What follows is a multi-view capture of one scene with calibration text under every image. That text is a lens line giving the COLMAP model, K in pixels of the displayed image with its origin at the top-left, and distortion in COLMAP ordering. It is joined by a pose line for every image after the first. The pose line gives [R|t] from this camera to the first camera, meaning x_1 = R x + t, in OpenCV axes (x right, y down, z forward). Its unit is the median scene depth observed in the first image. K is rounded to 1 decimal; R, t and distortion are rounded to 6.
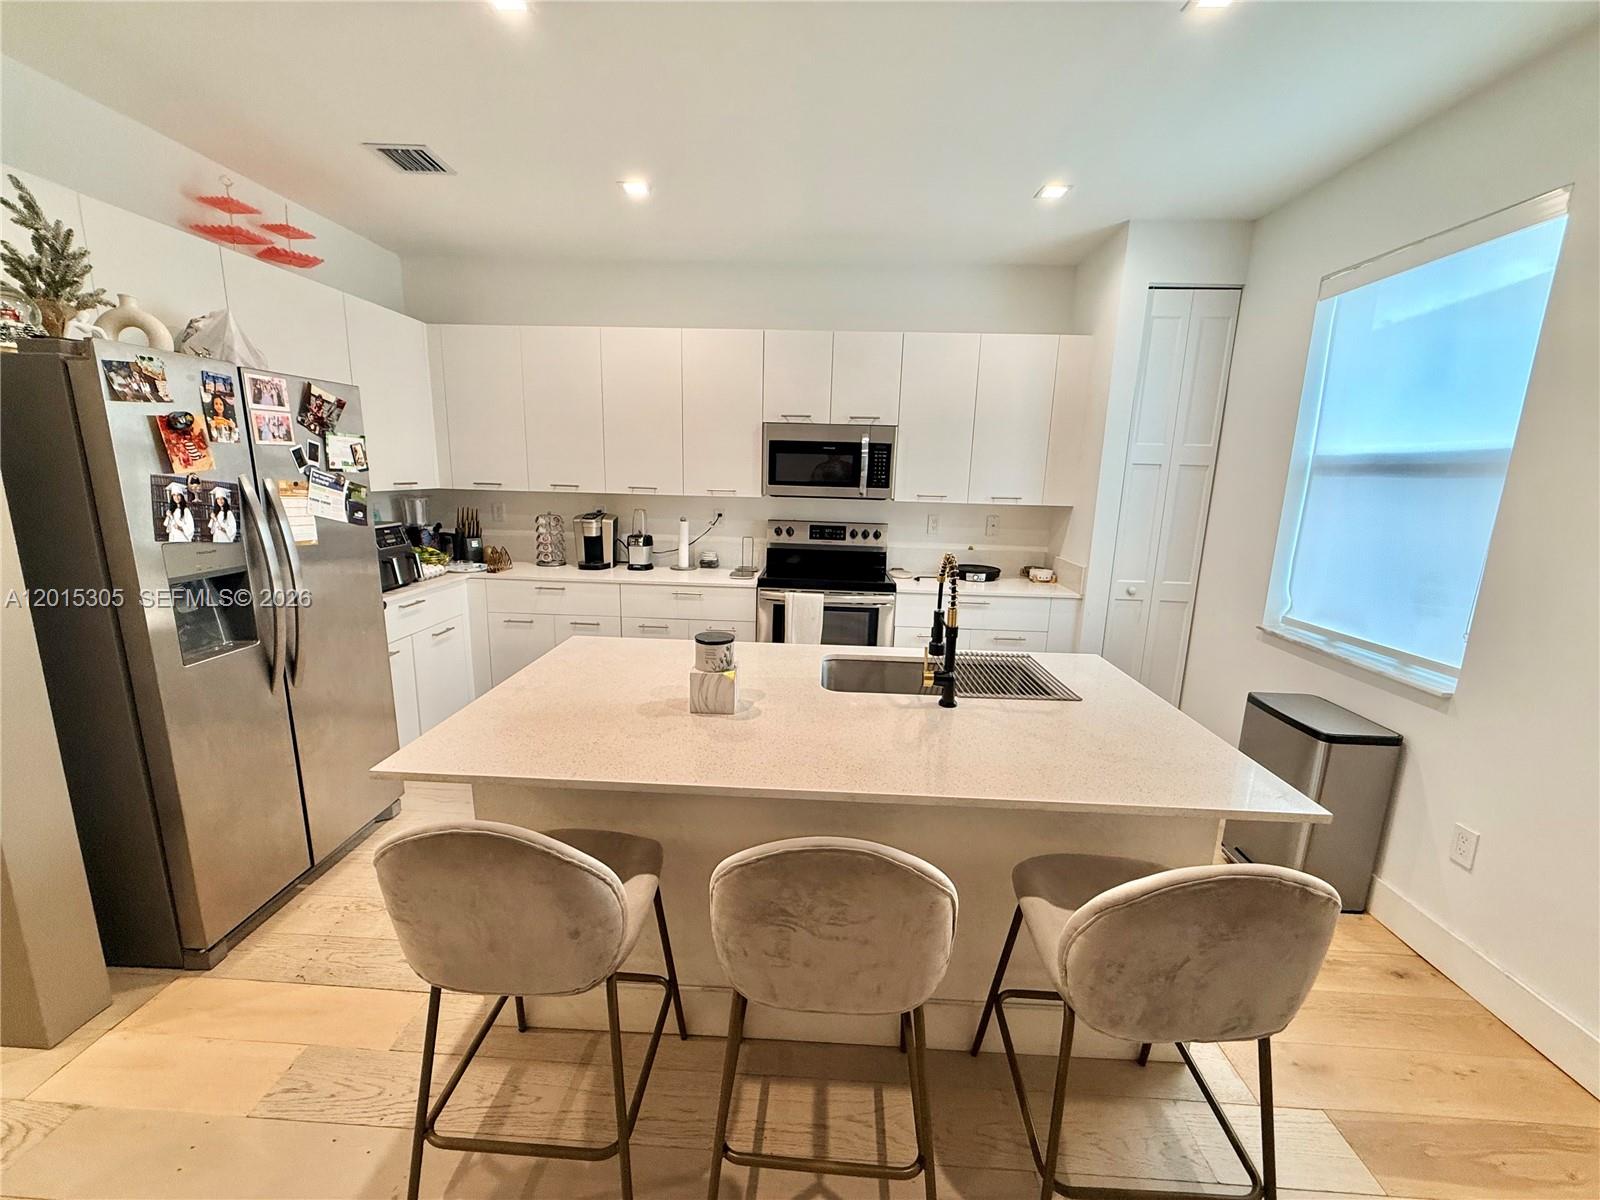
lens RADIAL K [[639.6, 0, 793.8], [0, 639.6, 599.0], [0, 0, 1]] dist [-0.000113, 0.000197]
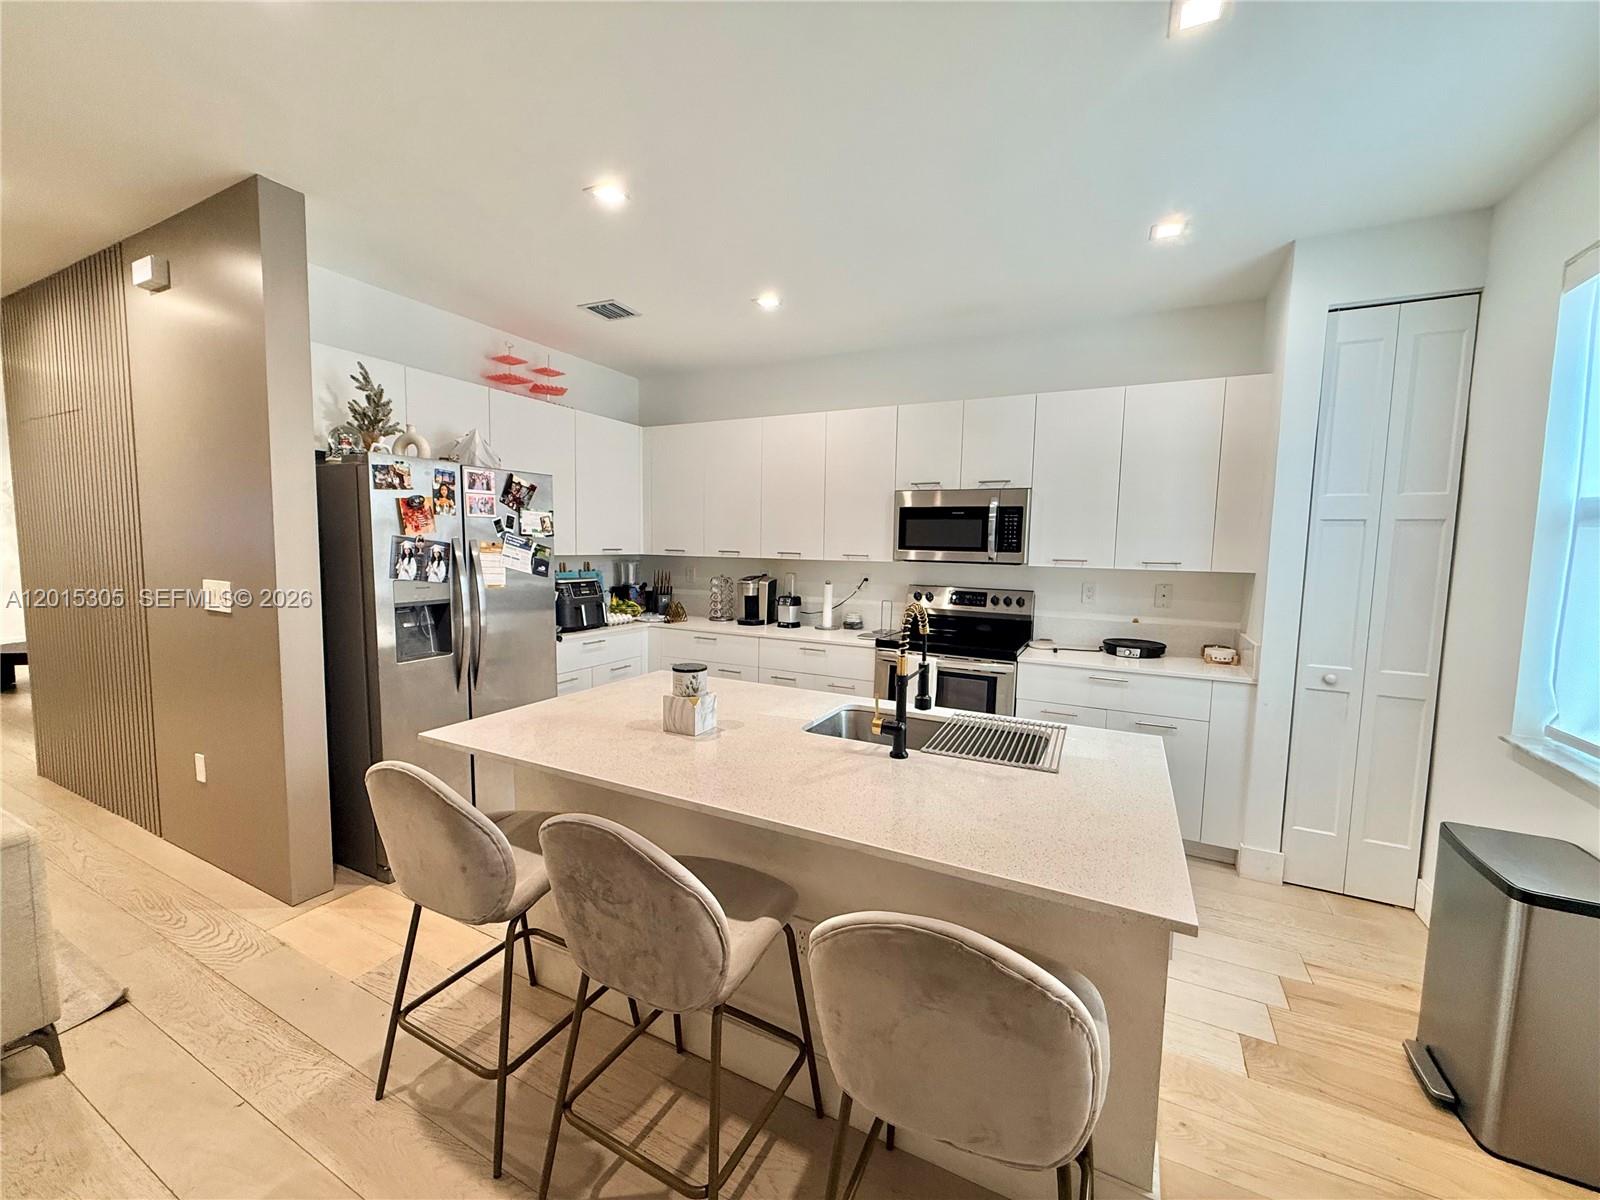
lens RADIAL K [[639.6, 0, 793.8], [0, 639.6, 599.0], [0, 0, 1]] dist [-0.000113, 0.000197]
pose [[0.908249, 0.026817, -0.417570, 0.359677], [-0.076915, 0.991639, -0.103612, 0.029782], [0.411300, 0.126223, 0.902718, 0.017270]]
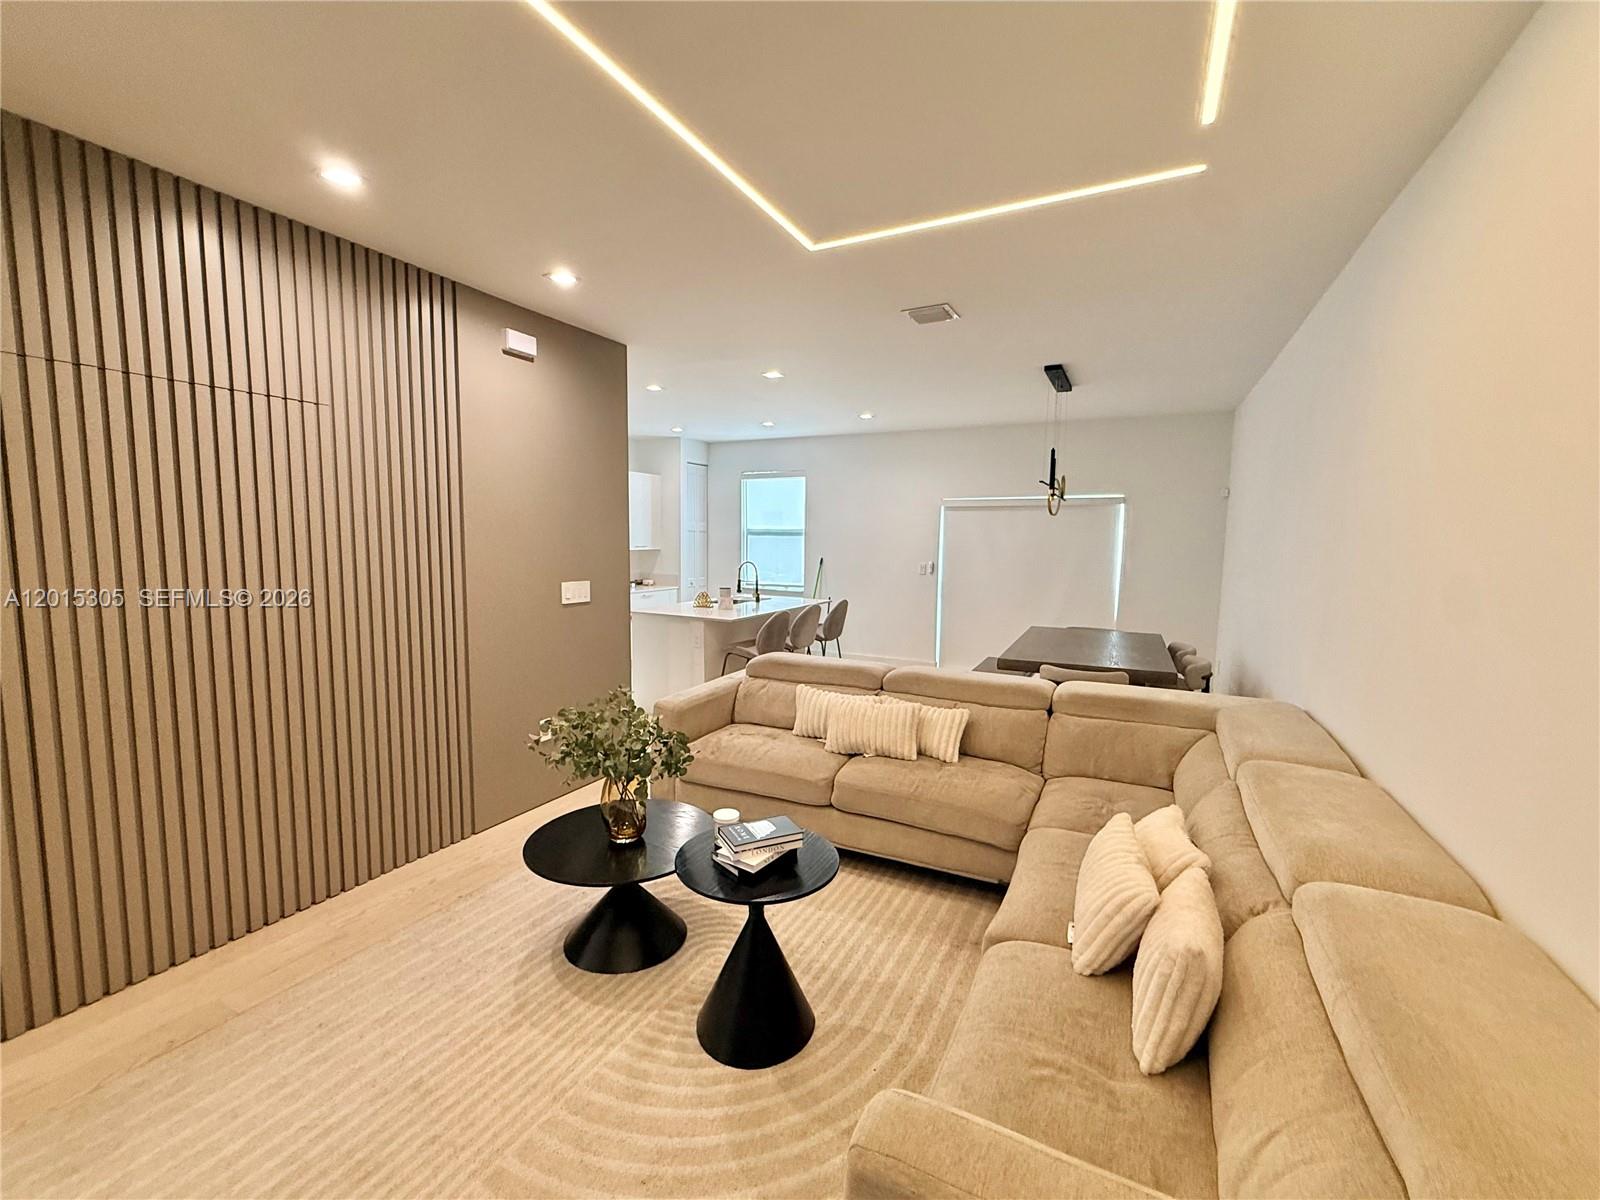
lens RADIAL K [[665.5, 0, 798.4], [0, 665.5, 600.0], [0, 0, 1]] dist [-0.000017, -0.000345]
pose [[0.415658, -0.106907, 0.903216, -2.222753], [0.174778, 0.983948, 0.036030, 0.043711], [-0.892570, 0.142886, 0.427671, -0.583660]]
